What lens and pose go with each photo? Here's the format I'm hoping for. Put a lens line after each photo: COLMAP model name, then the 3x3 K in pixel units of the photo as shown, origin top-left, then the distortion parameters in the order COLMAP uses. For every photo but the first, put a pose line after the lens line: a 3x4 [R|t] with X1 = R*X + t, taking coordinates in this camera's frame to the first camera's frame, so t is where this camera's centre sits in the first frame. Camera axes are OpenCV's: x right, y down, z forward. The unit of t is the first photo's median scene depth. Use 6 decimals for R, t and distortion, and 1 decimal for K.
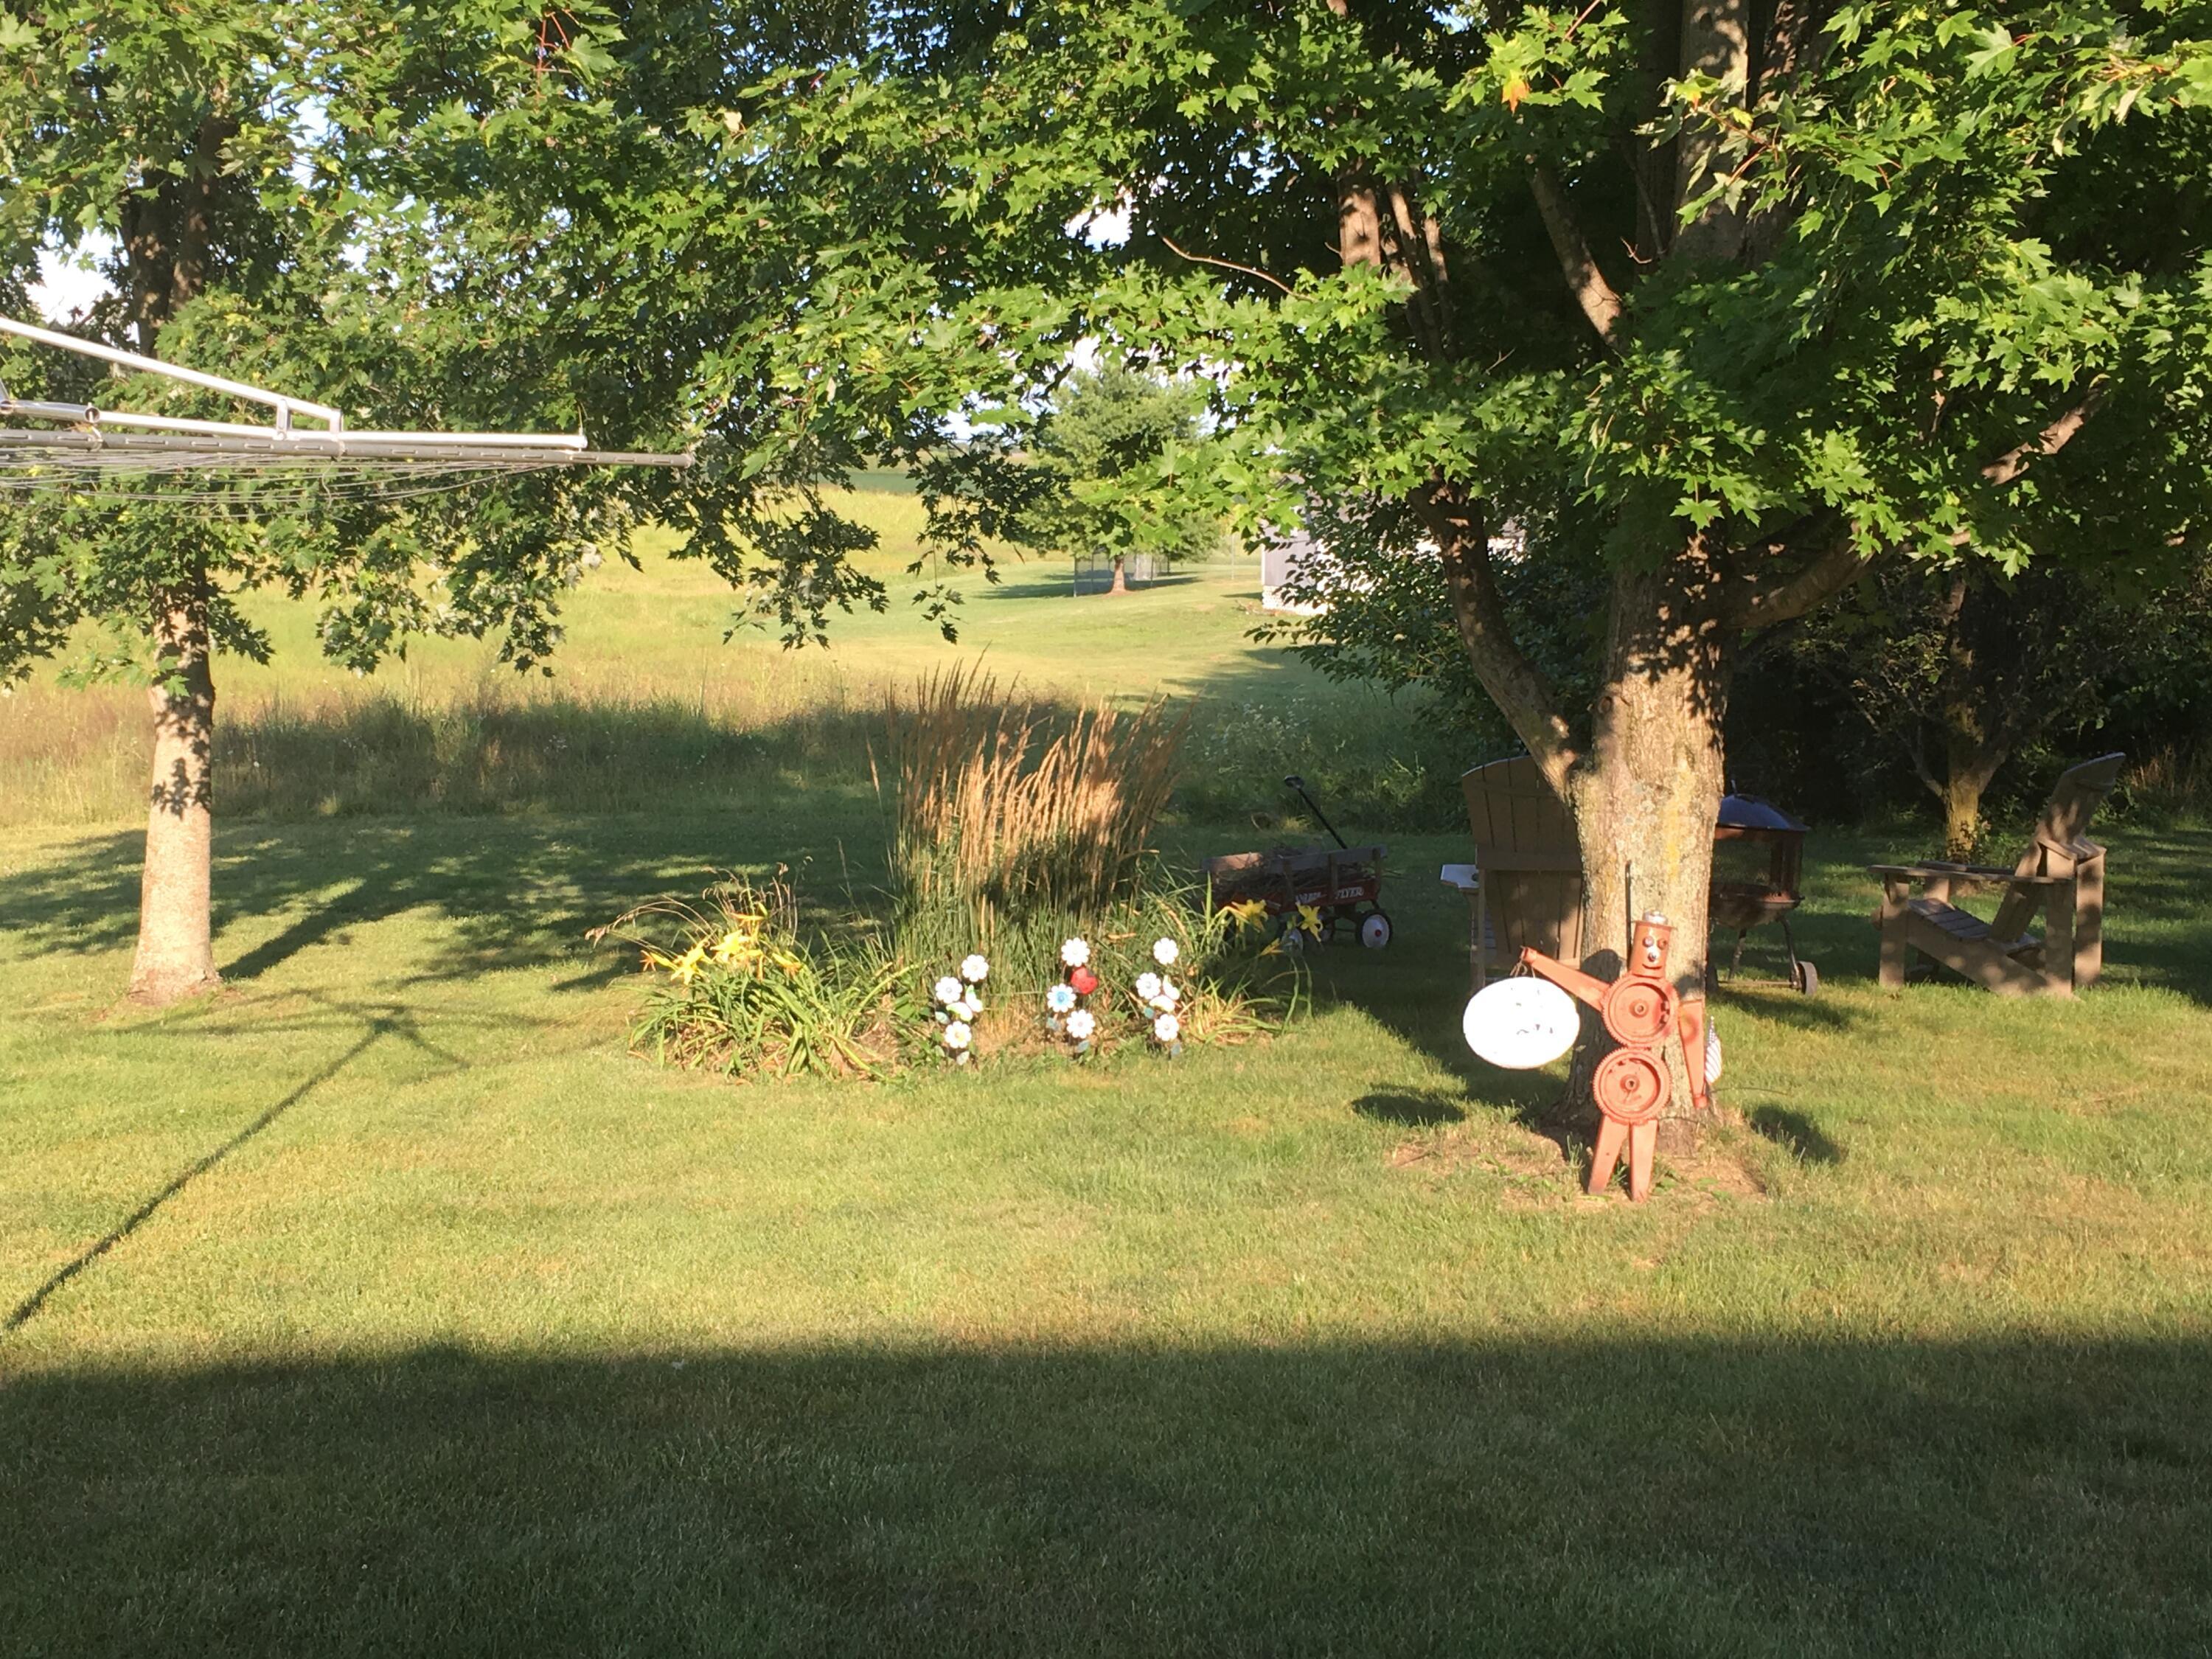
lens RADIAL K [[2933.0, 0, 1106.0], [0, 2933.0, 829.5], [0, 0, 1]] dist [0.106977, -0.003140]
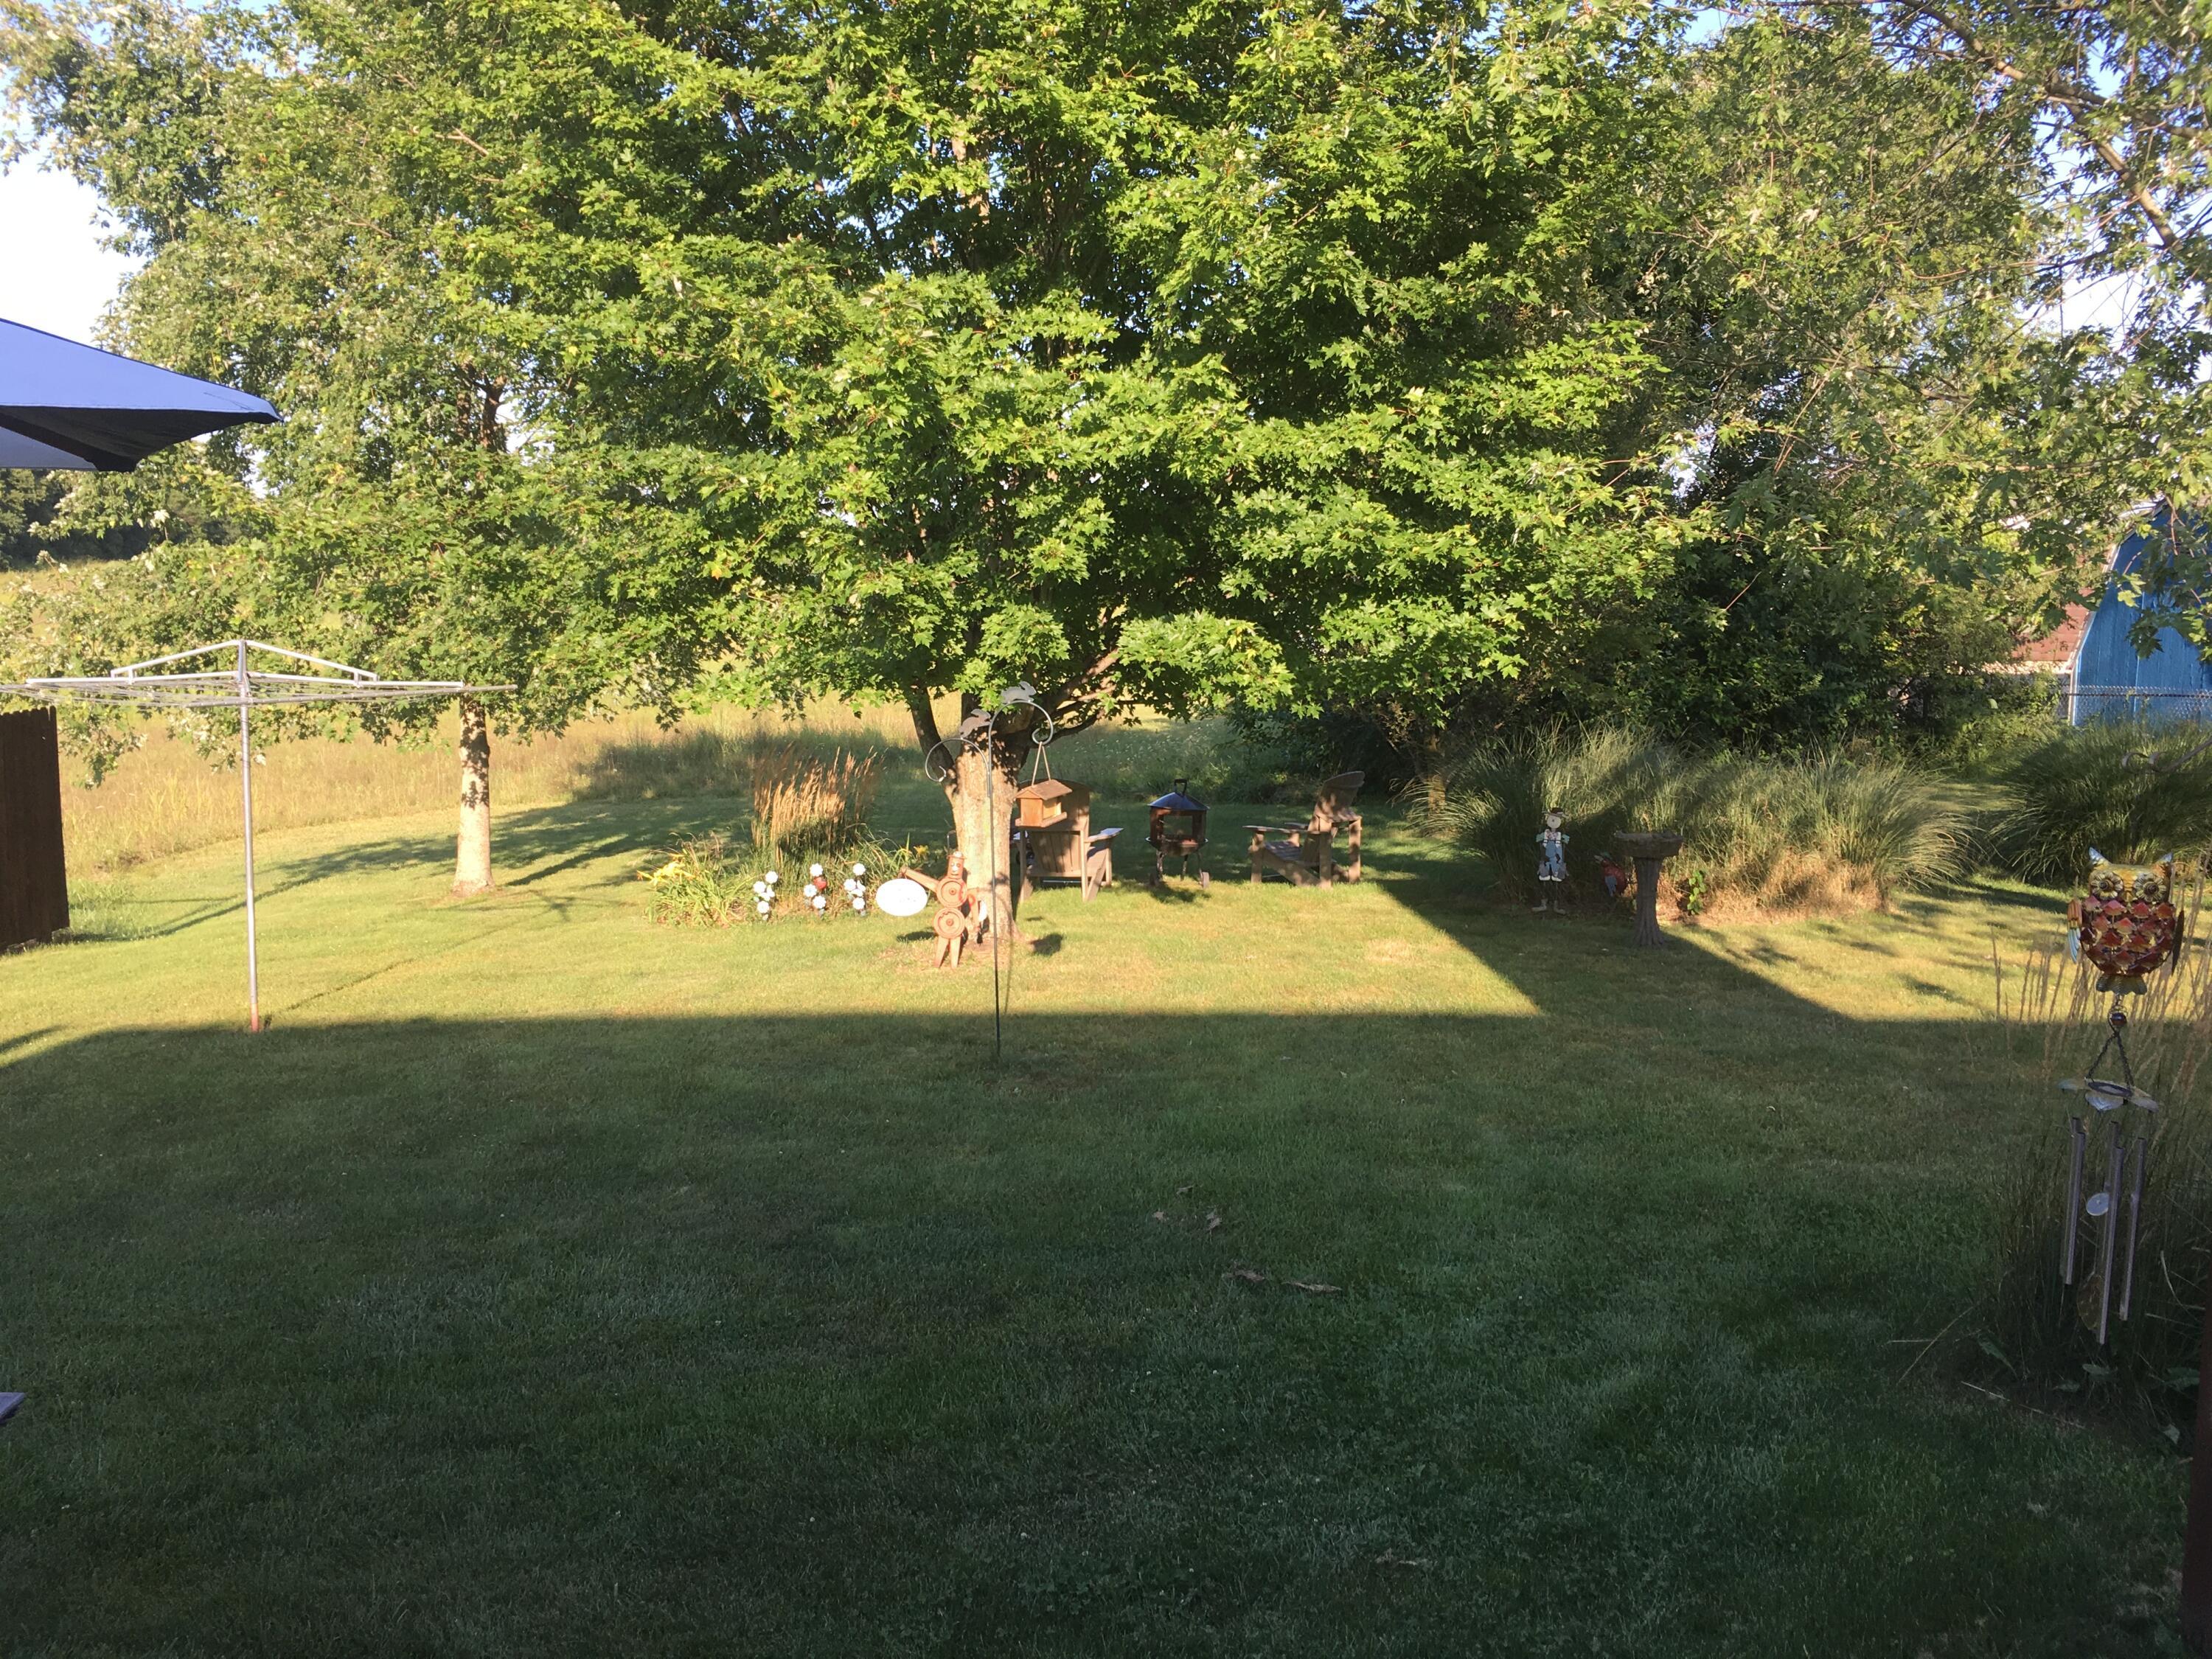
lens RADIAL K [[1874.0, 0, 1099.6], [0, 1874.0, 795.5], [0, 0, 1]] dist [0.072840, -0.087876]
pose [[0.996755, -0.008776, -0.080018, 0.265176], [0.008825, 0.999961, 0.000261, -0.011137], [0.080013, -0.000967, 0.996793, -0.339055]]
